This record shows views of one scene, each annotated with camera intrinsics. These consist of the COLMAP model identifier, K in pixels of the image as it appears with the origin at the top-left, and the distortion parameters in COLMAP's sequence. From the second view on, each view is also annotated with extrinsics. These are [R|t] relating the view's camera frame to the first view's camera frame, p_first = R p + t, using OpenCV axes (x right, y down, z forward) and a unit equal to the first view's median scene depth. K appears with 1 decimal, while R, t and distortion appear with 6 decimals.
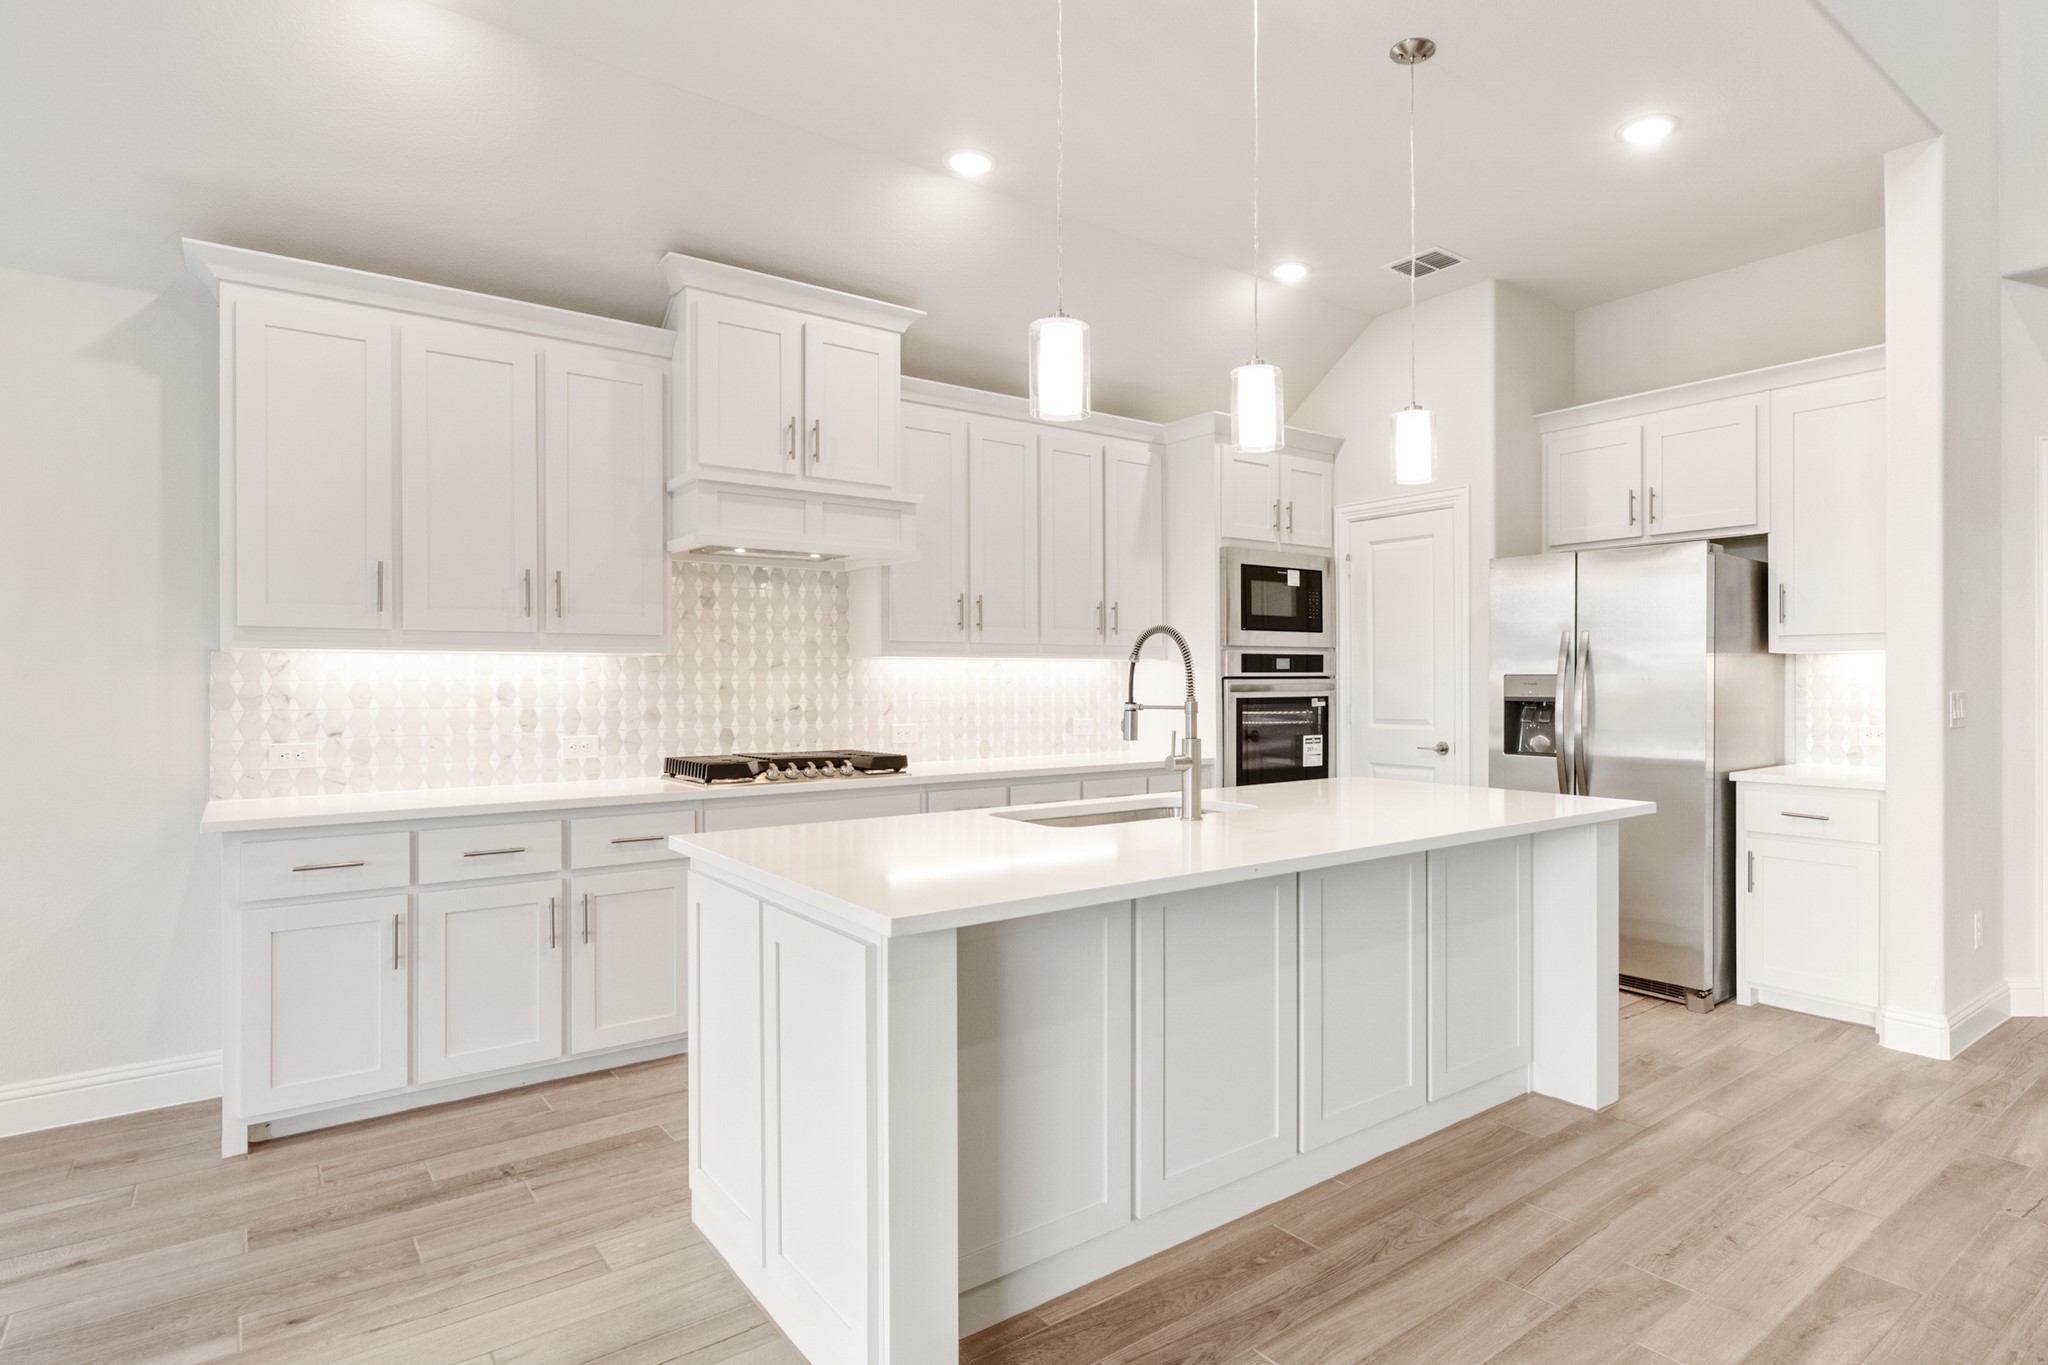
lens RADIAL K [[1115.7, 0, 1044.5], [0, 1115.7, 689.3], [0, 0, 1]] dist [-0.002535, 0.000344]
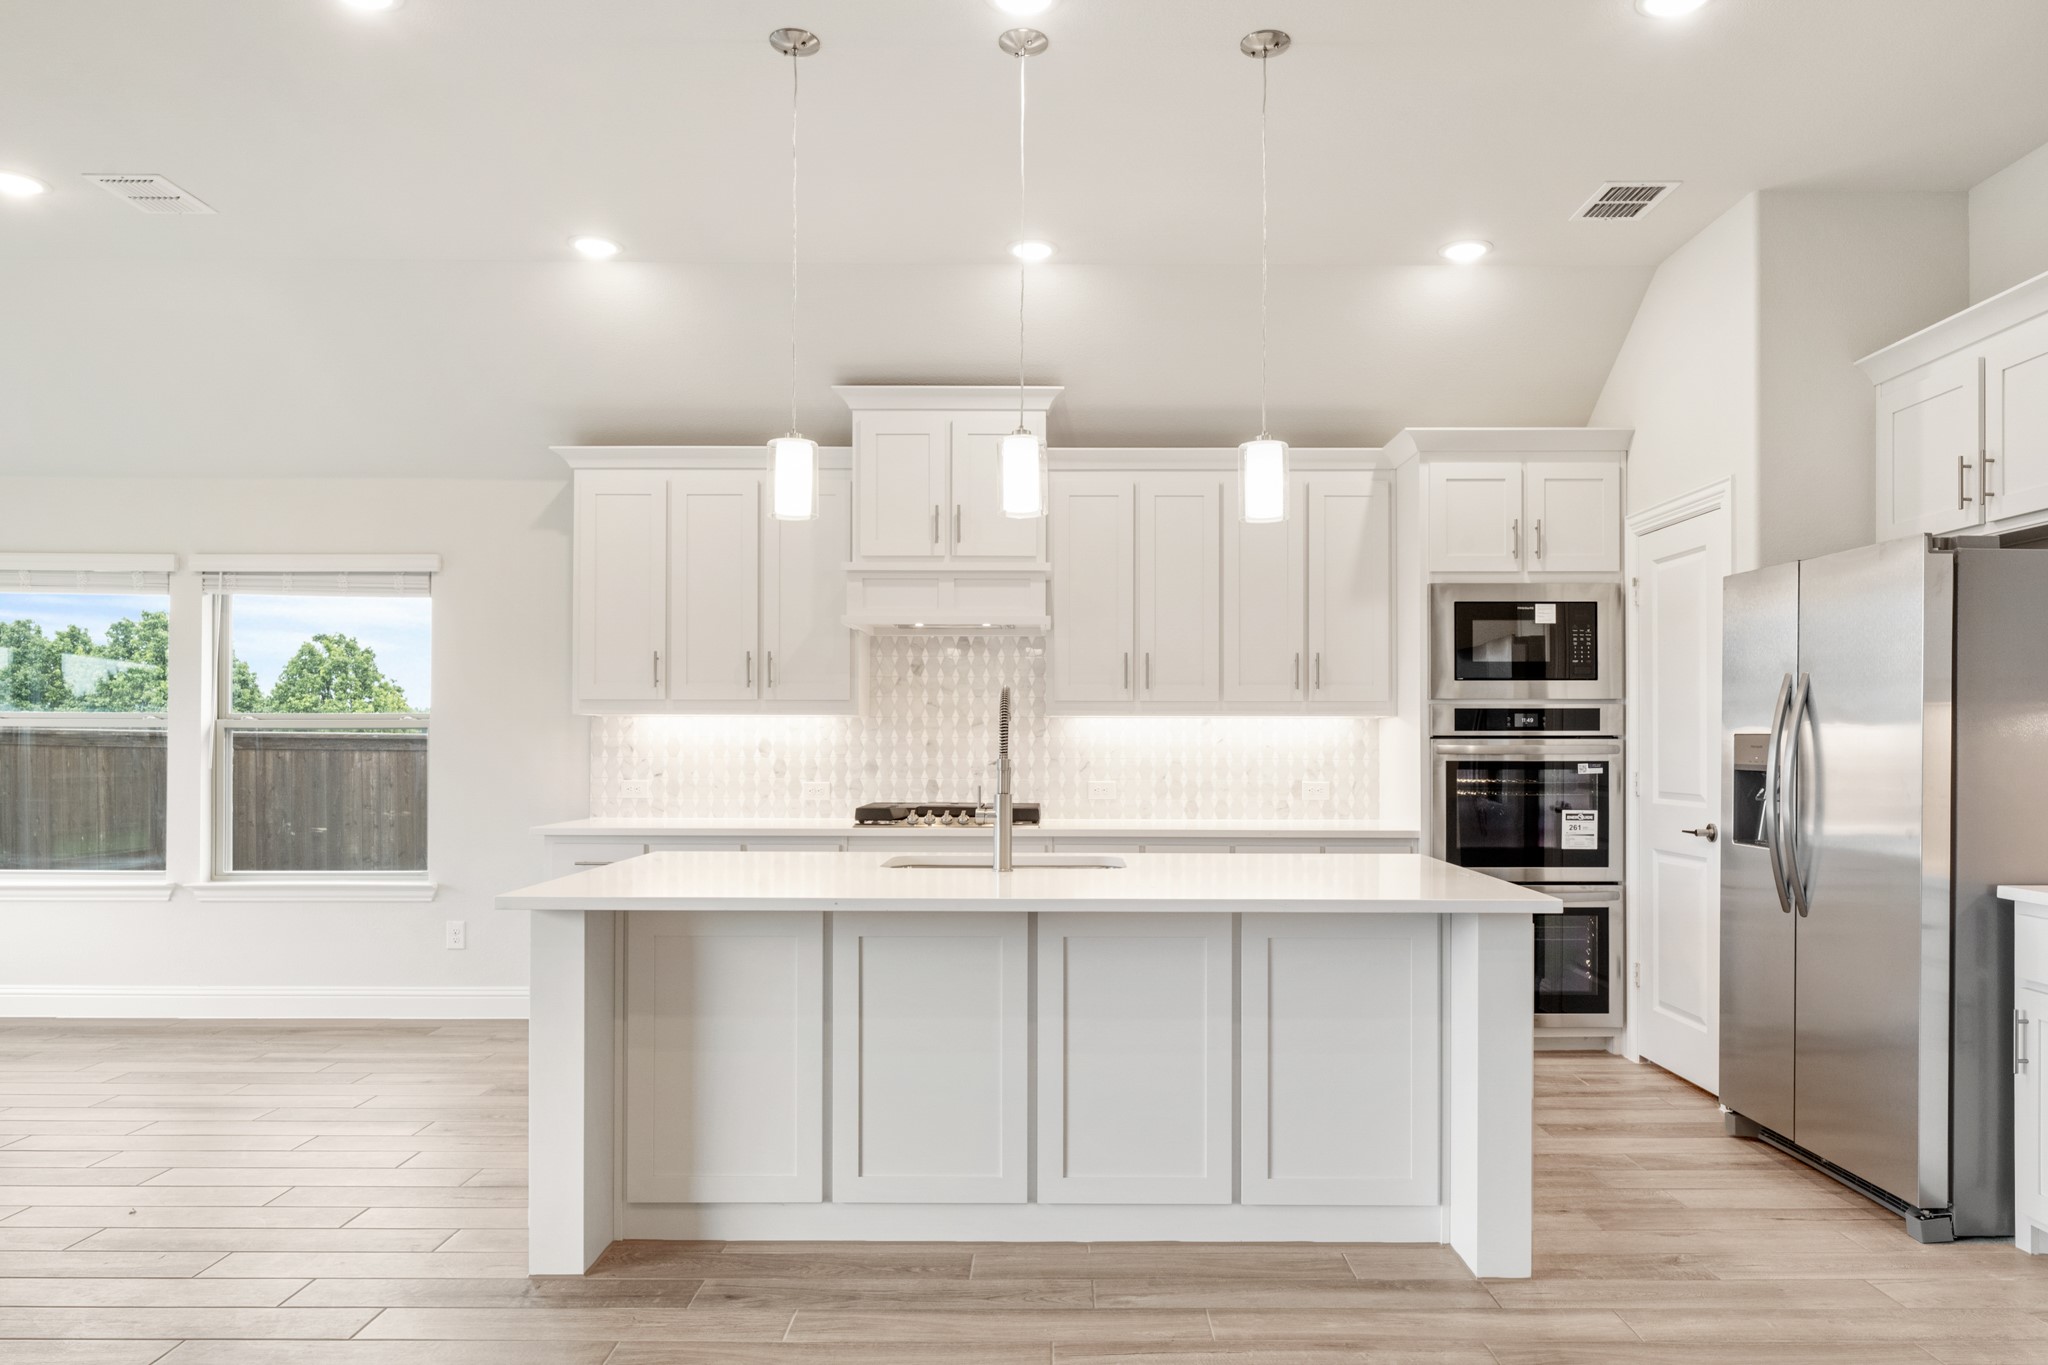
lens RADIAL K [[1276.3, 0, 1022.9], [0, 1276.3, 738.0], [0, 0, 1]] dist [-0.001926, 0.004686]
pose [[0.763761, 0.004189, -0.645485, 0.664486], [-0.009607, 0.999942, -0.004878, -0.002283], [0.645427, 0.009927, 0.763757, 0.066266]]
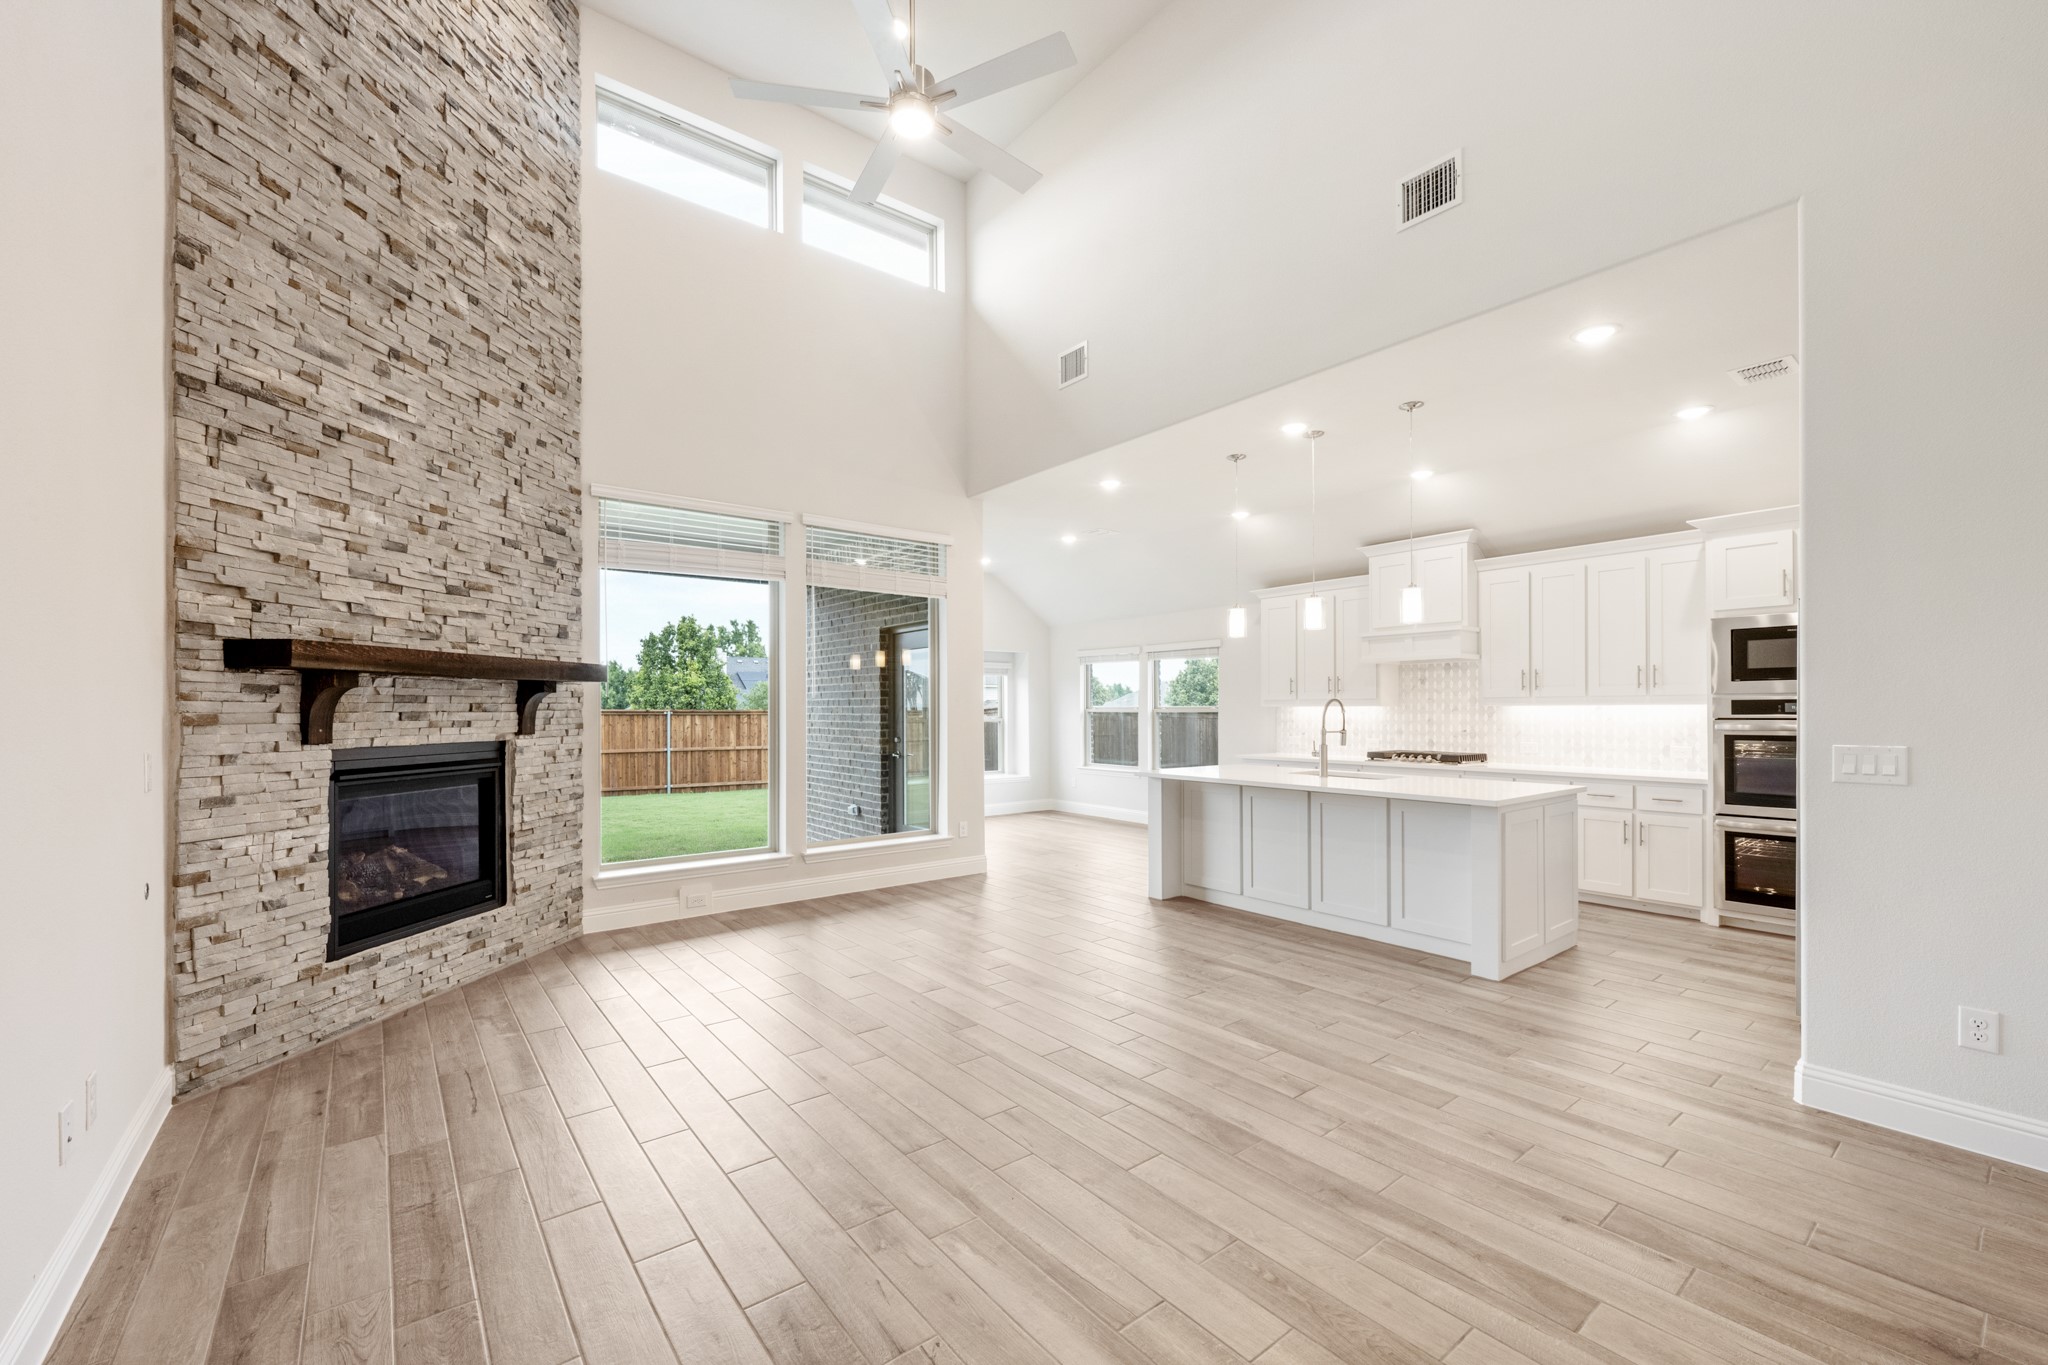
lens RADIAL K [[827.0, 0, 1005.4], [0, 827.0, 709.0], [0, 0, 1]] dist [0.002931, 0.000574]
pose [[-0.053883, 0.002110, -0.998545, 1.443006], [-0.002995, 0.999993, 0.002275, -0.026197], [0.998543, 0.003113, -0.053876, 0.278770]]
